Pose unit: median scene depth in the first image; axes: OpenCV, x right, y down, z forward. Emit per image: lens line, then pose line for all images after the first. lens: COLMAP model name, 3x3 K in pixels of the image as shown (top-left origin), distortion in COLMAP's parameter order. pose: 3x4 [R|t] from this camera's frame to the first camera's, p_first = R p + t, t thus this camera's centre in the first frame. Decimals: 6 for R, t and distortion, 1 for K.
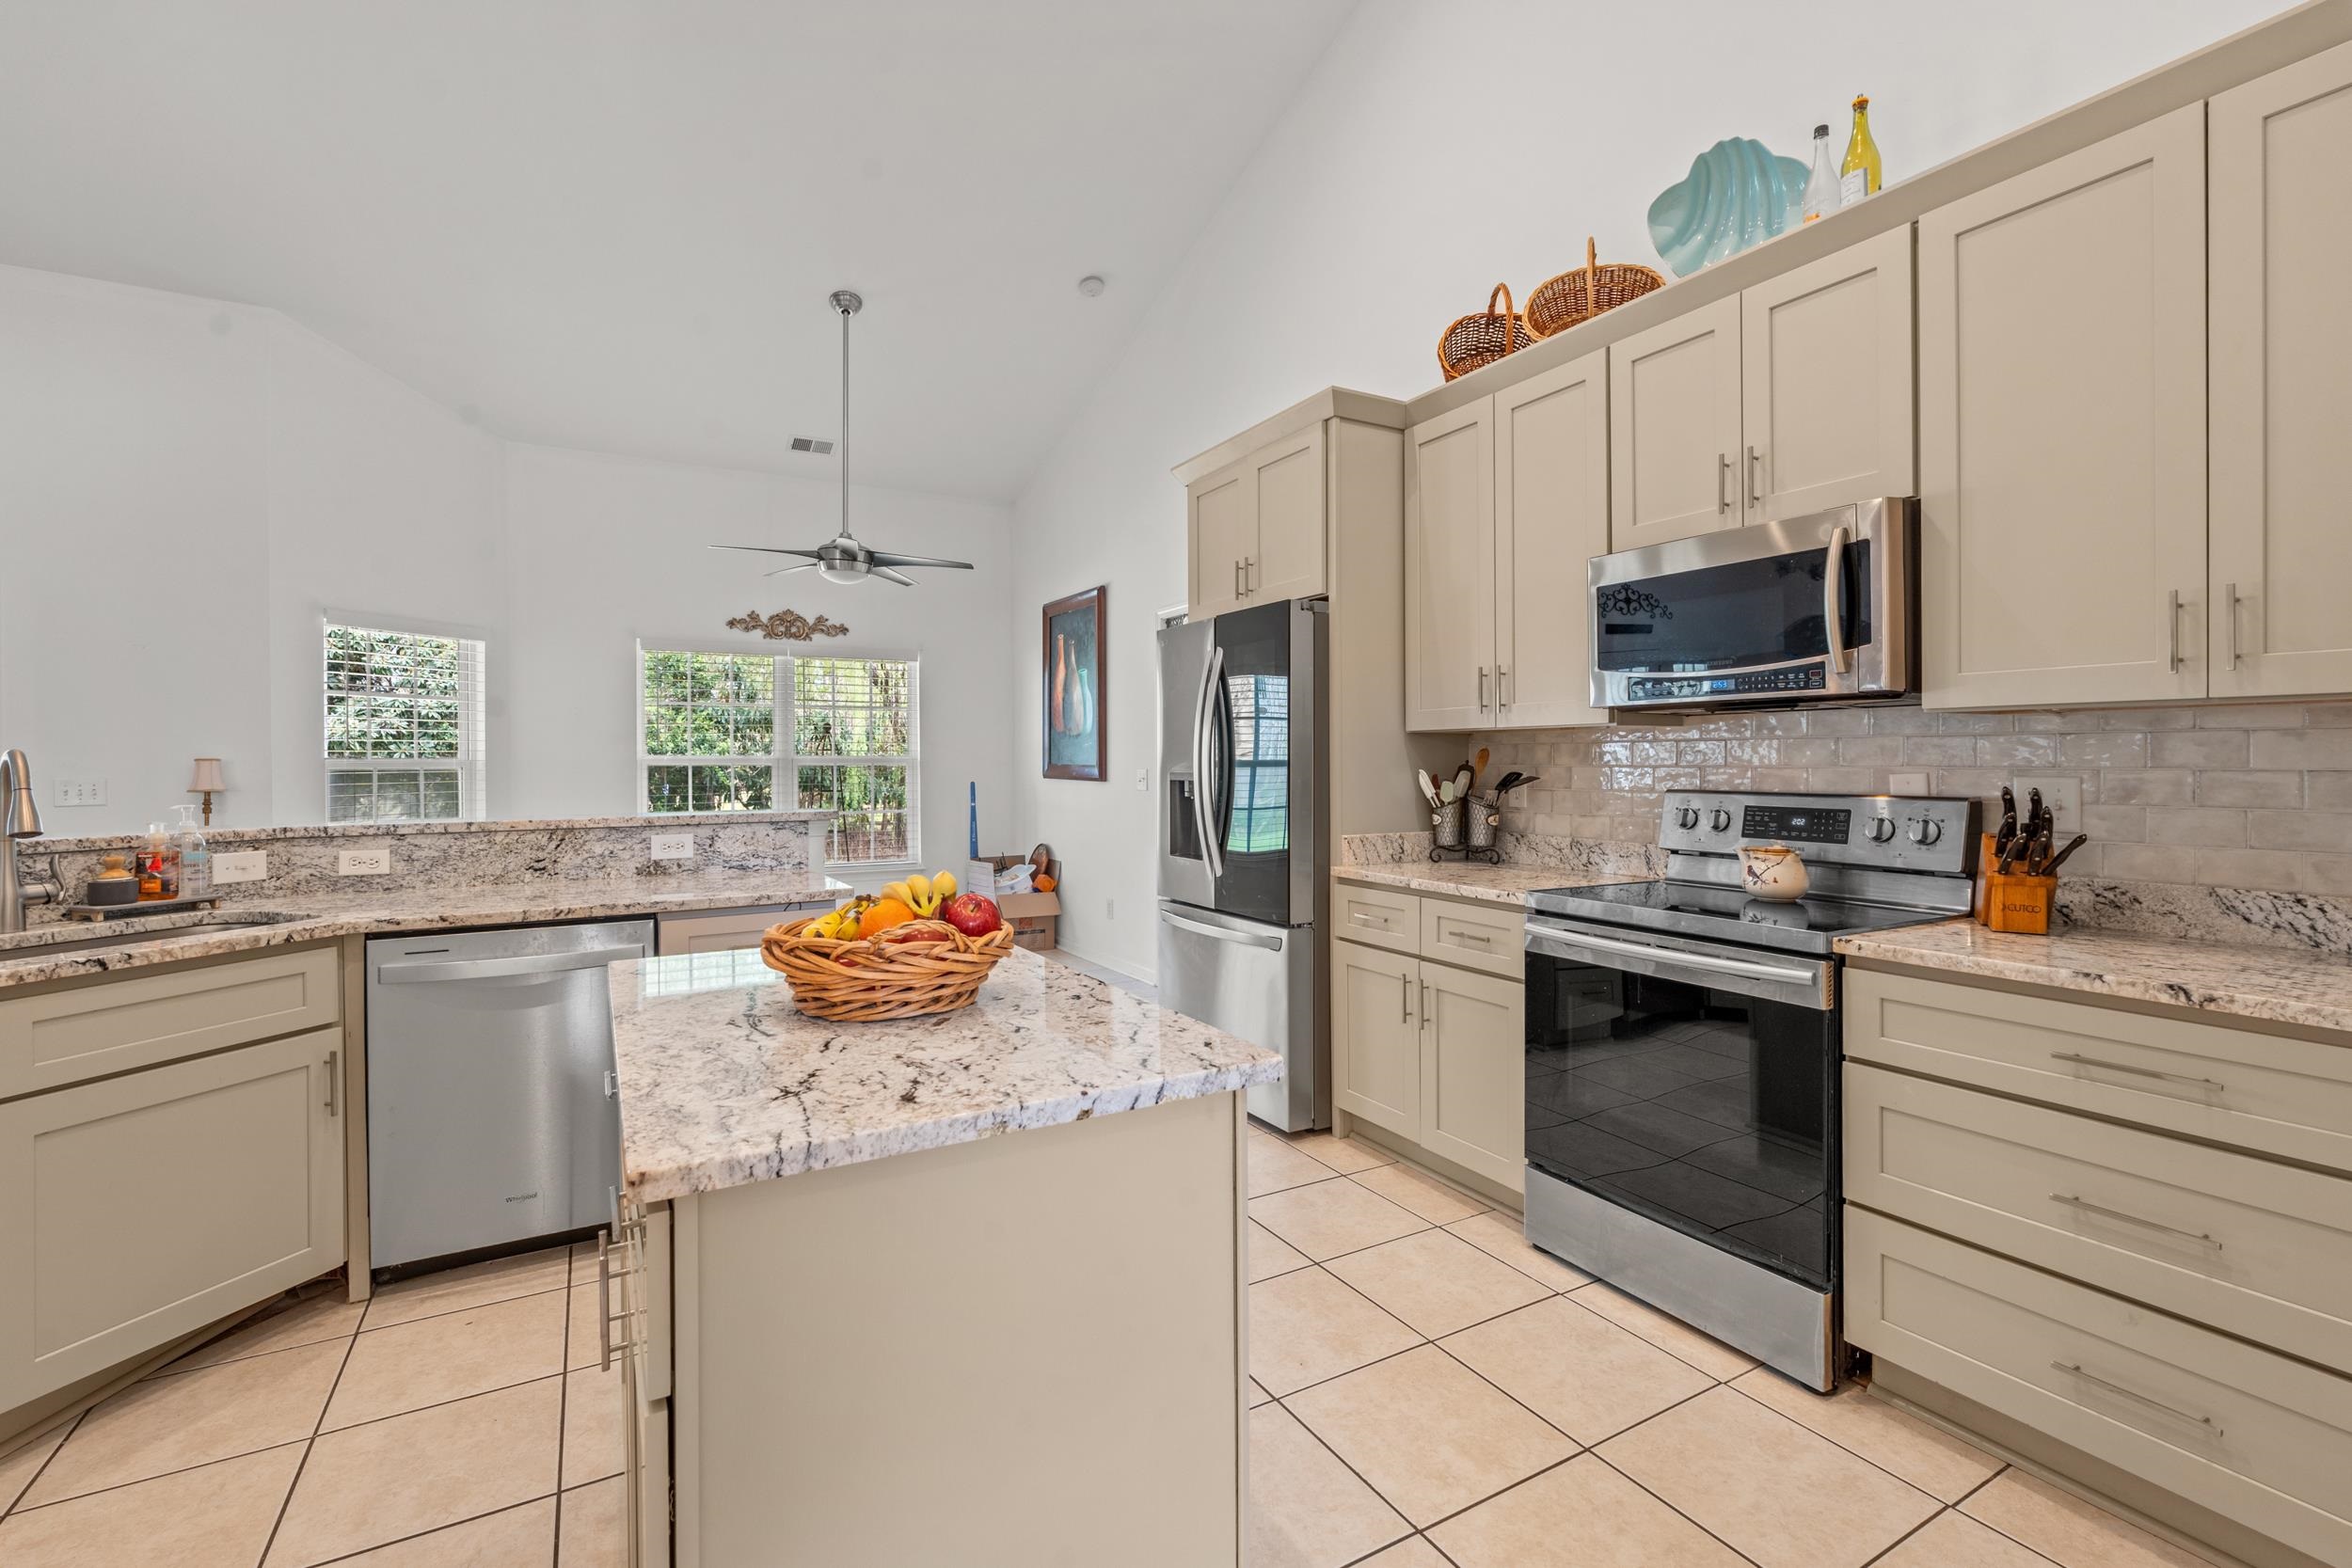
lens RADIAL K [[1043.6, 0, 1177.1], [0, 1043.6, 760.6], [0, 0, 1]] dist [-0.001201, -0.000073]
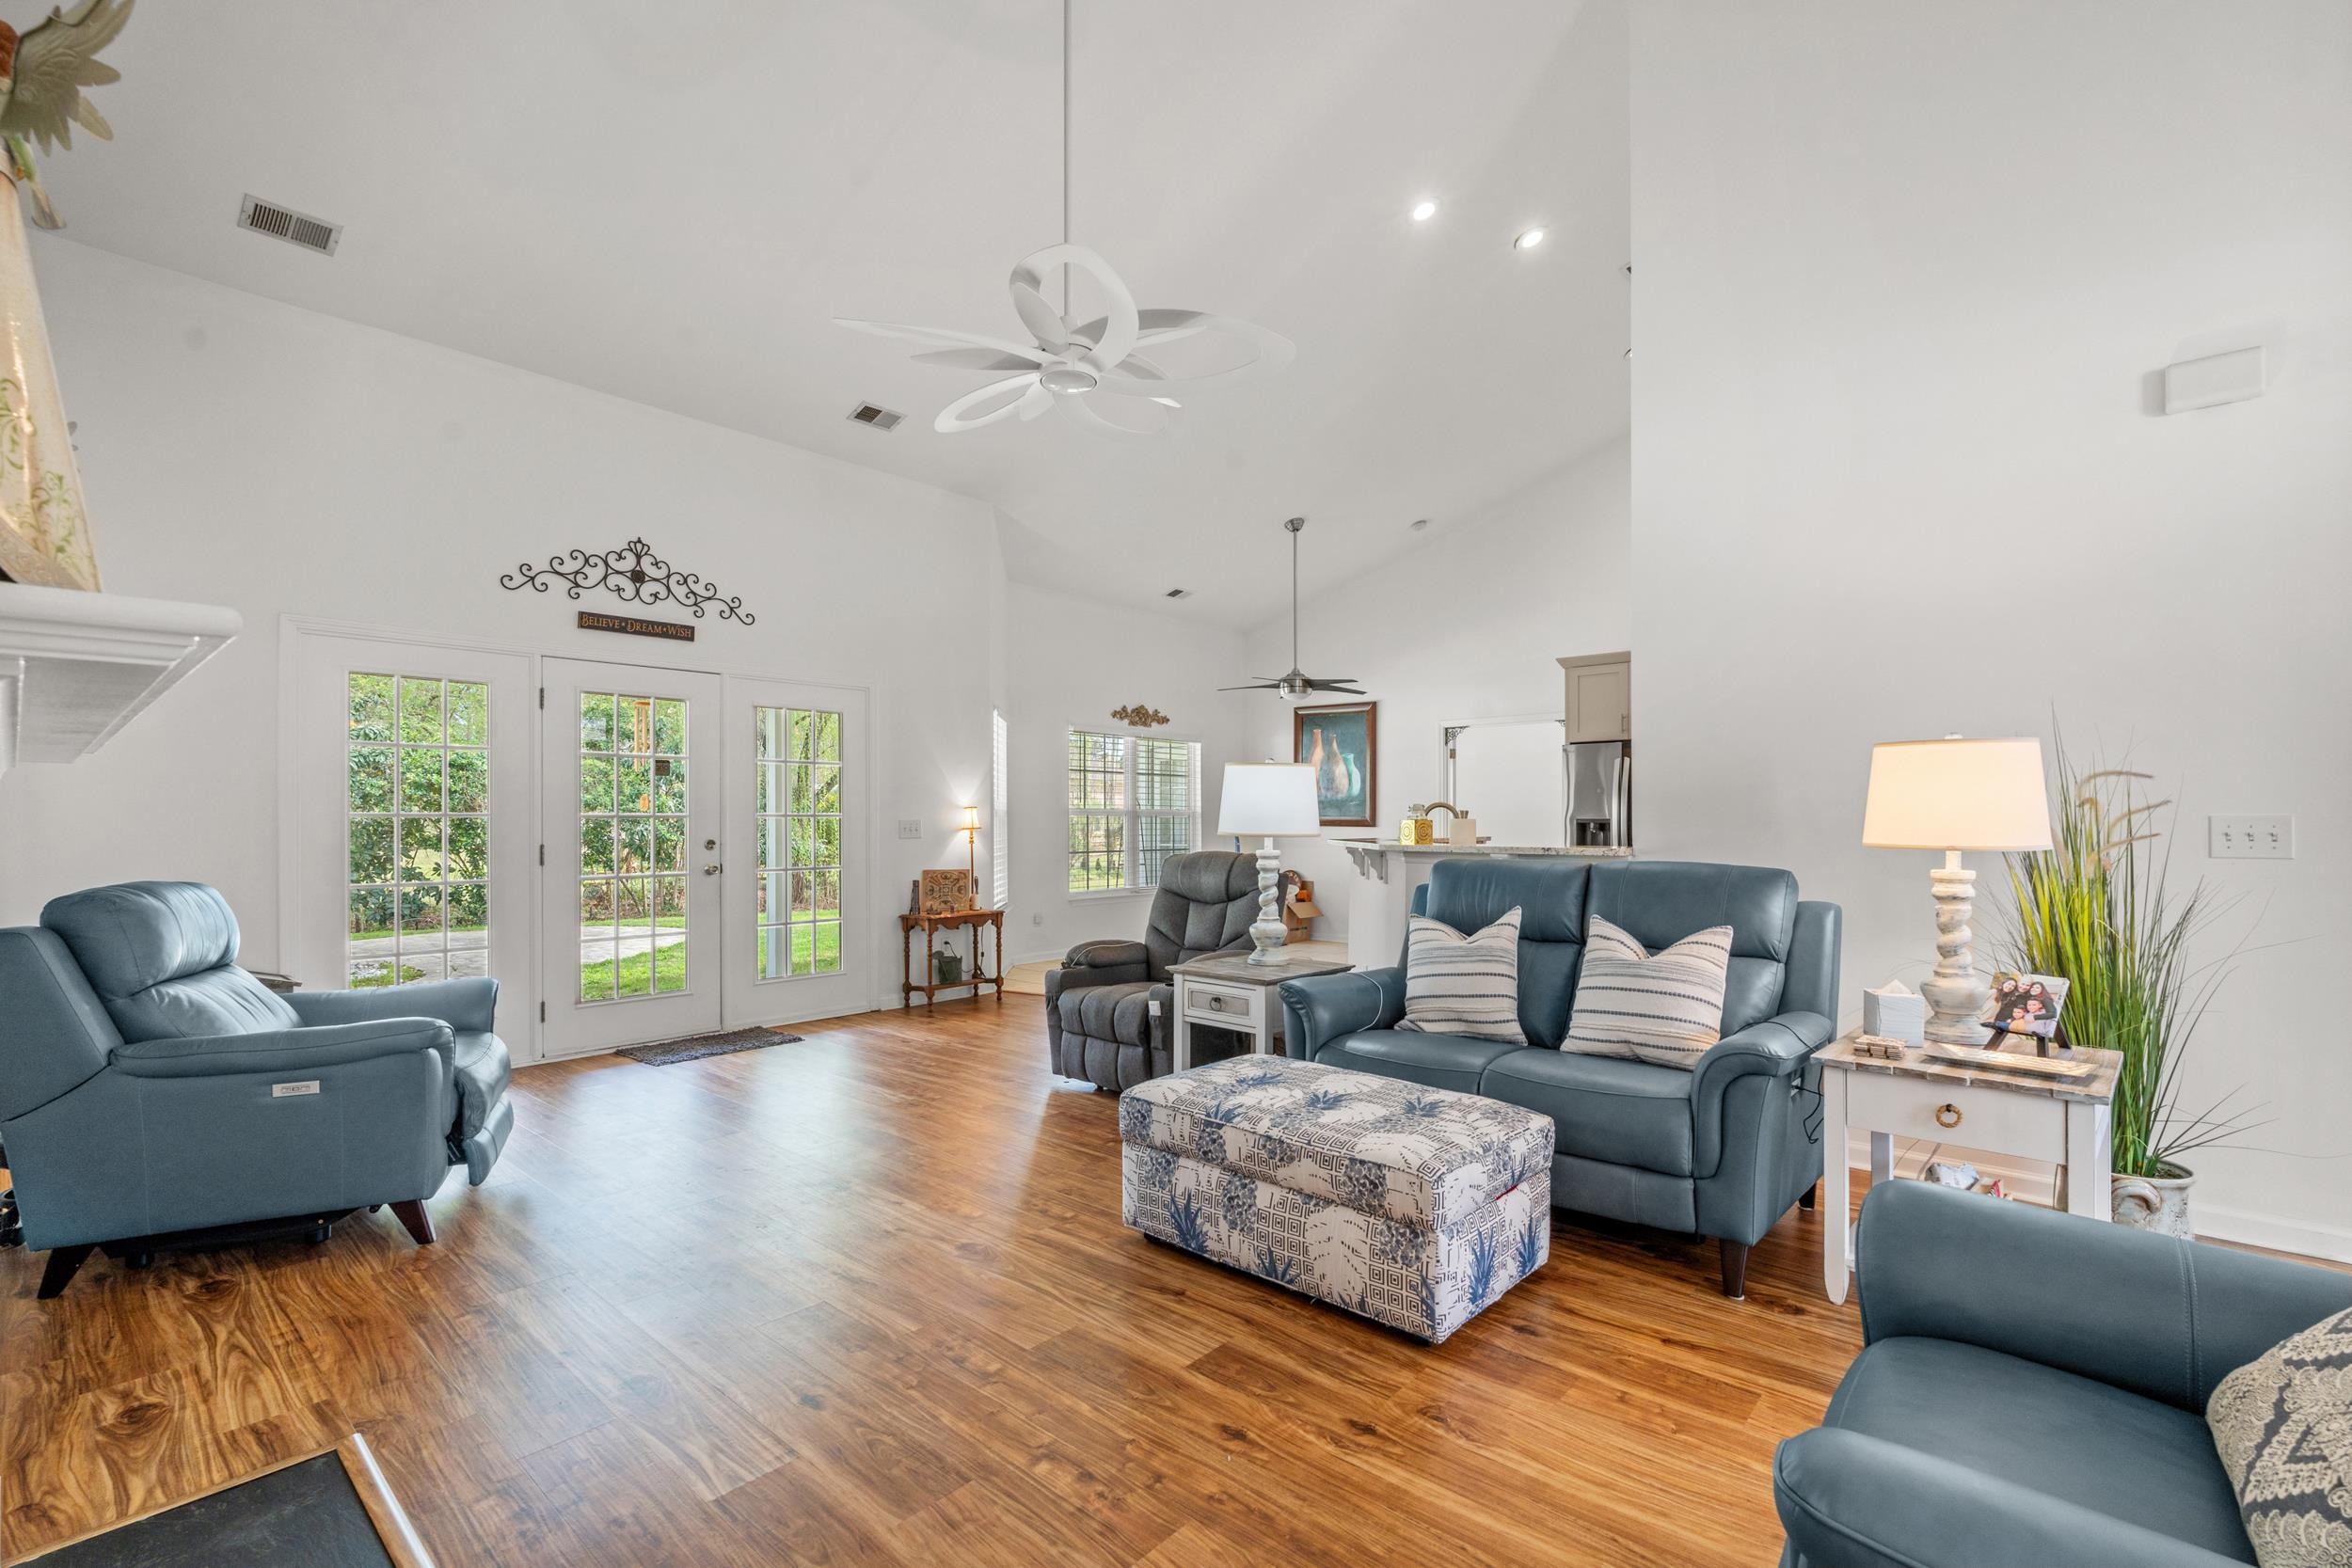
lens RADIAL K [[1053.7, 0, 1176.5], [0, 1053.7, 821.6], [0, 0, 1]] dist [-0.000579, 0.000026]
pose [[0.945967, 0.006337, 0.324202, -1.601303], [-0.006587, 0.999978, -0.000326, 0.026460], [-0.324197, -0.001827, 0.945988, -0.734193]]
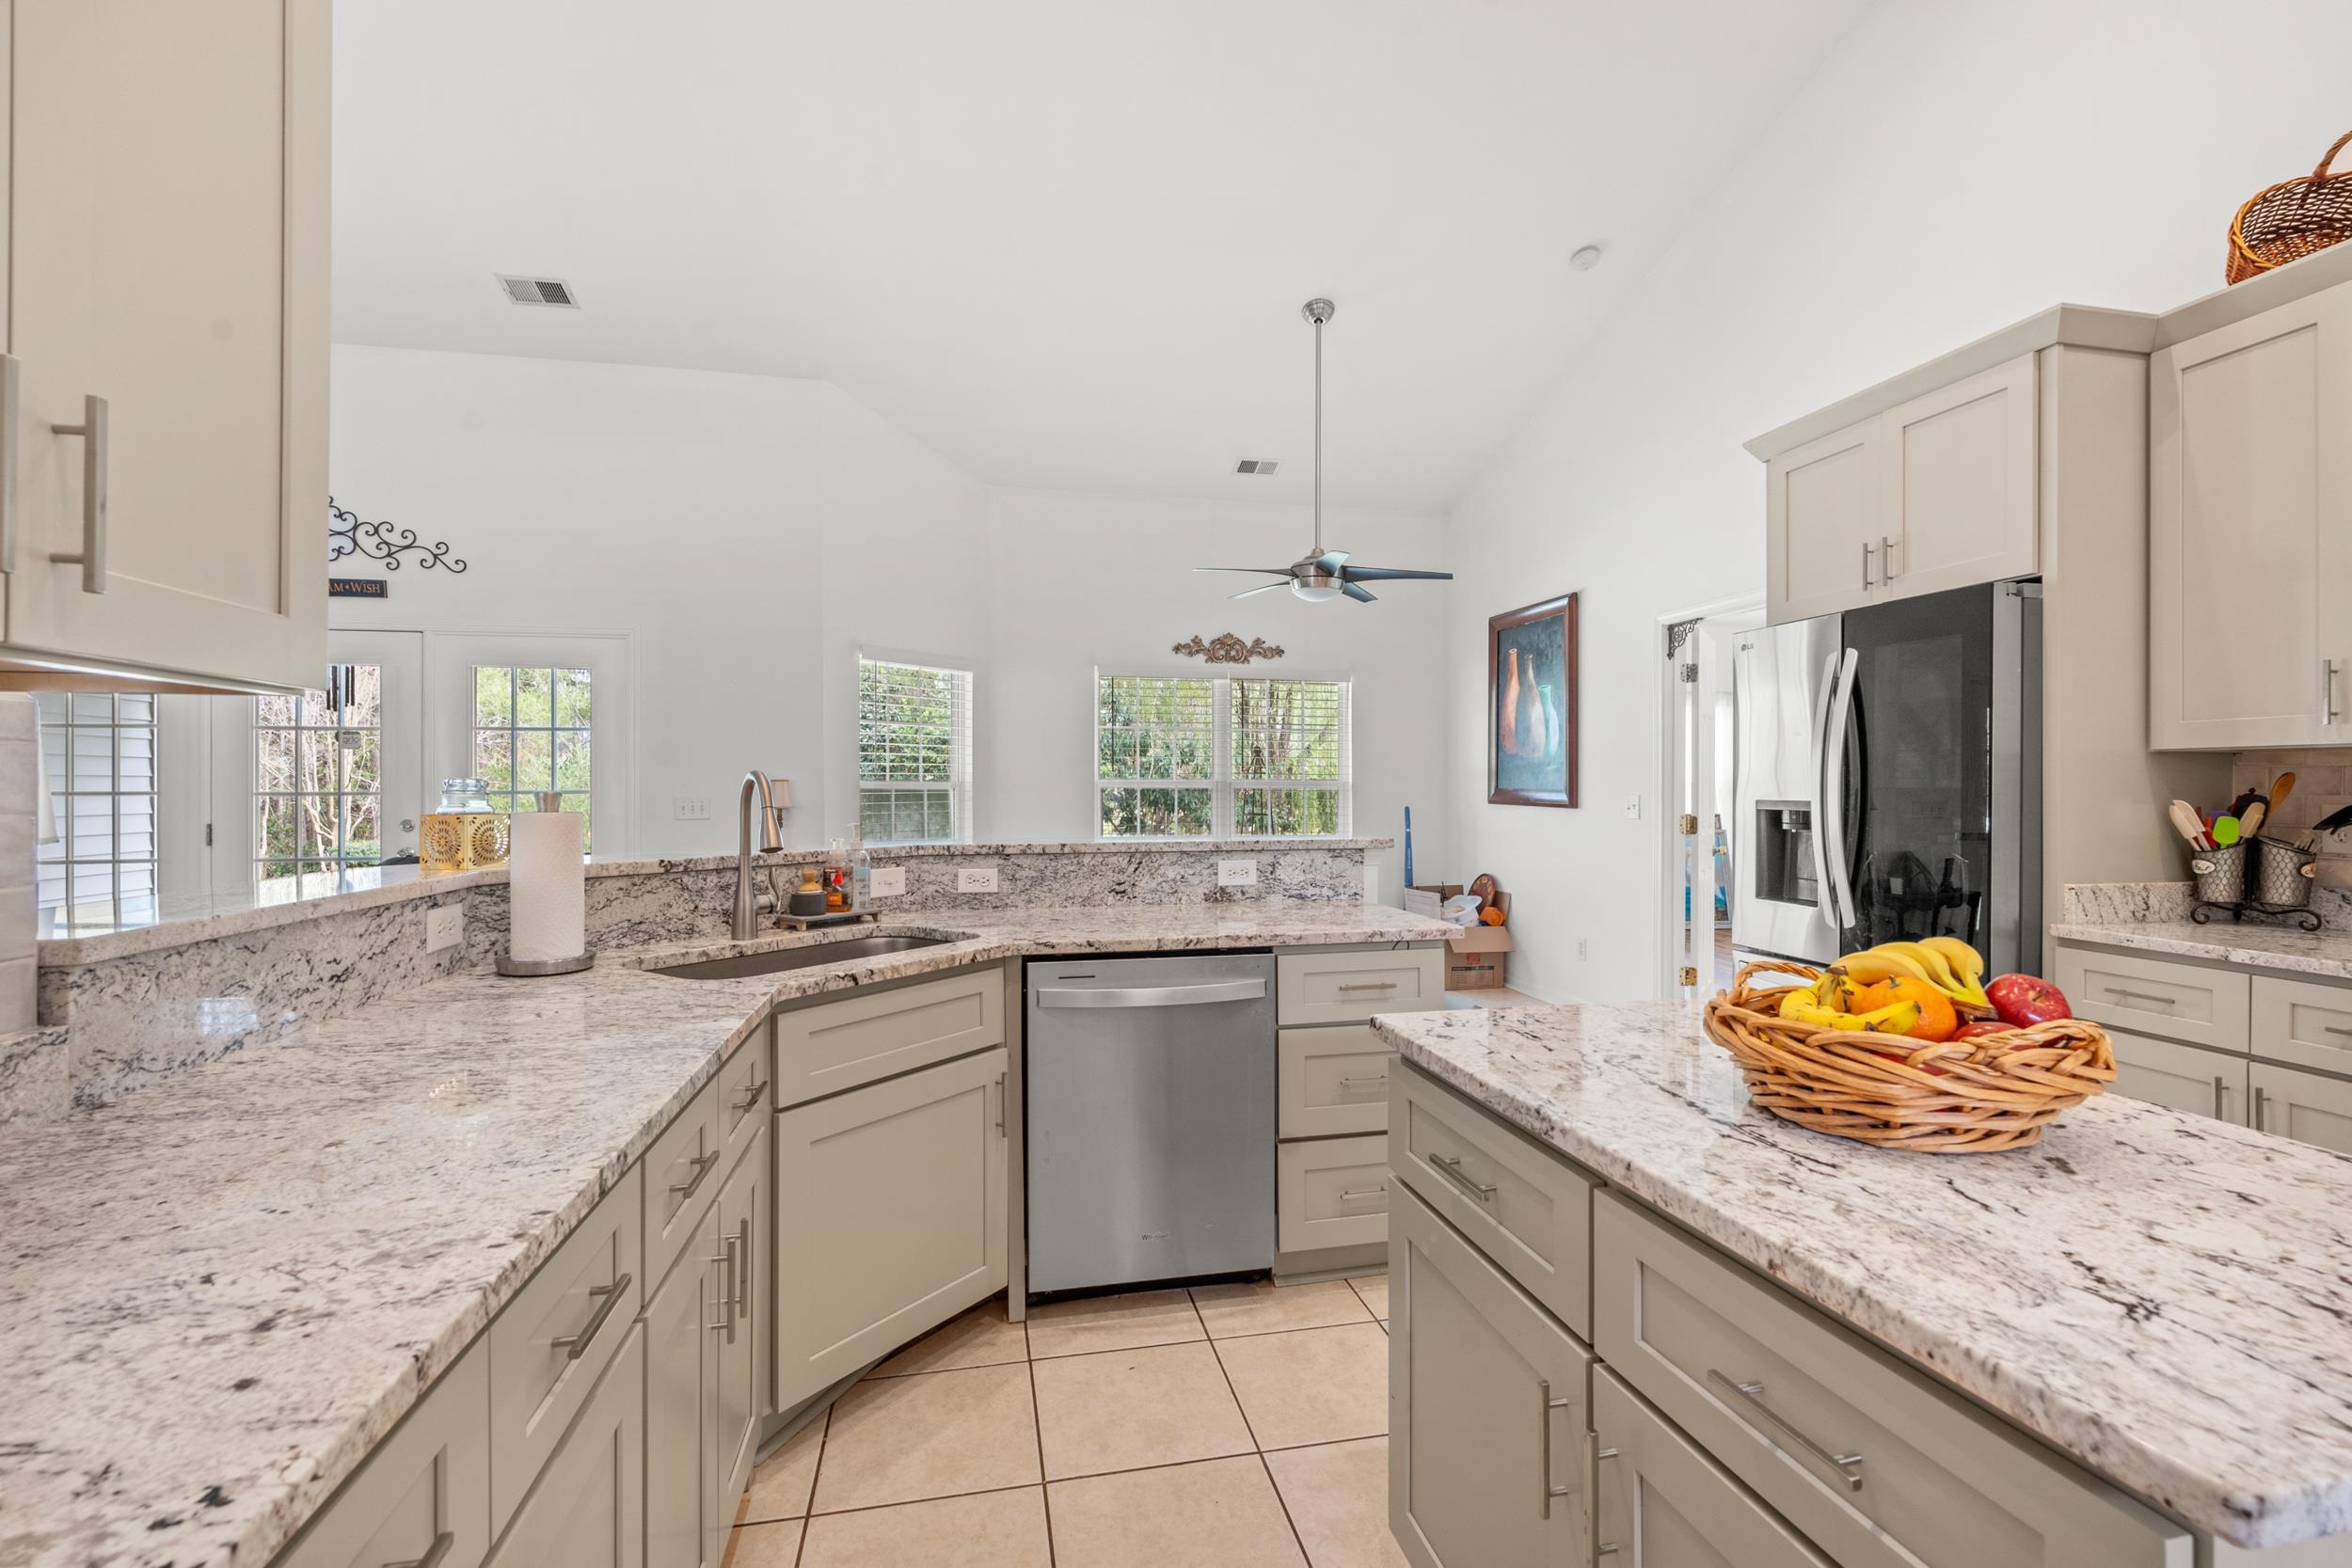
lens RADIAL K [[1035.6, 0, 1176.0], [0, 1035.6, 784.0], [0, 0, 1]] dist [-0.001228, 0.000004]
pose [[0.952791, 0.005374, -0.303579, -0.237587], [-0.005368, 0.999985, 0.000856, -0.000002], [0.303579, 0.000814, 0.952806, 0.069000]]
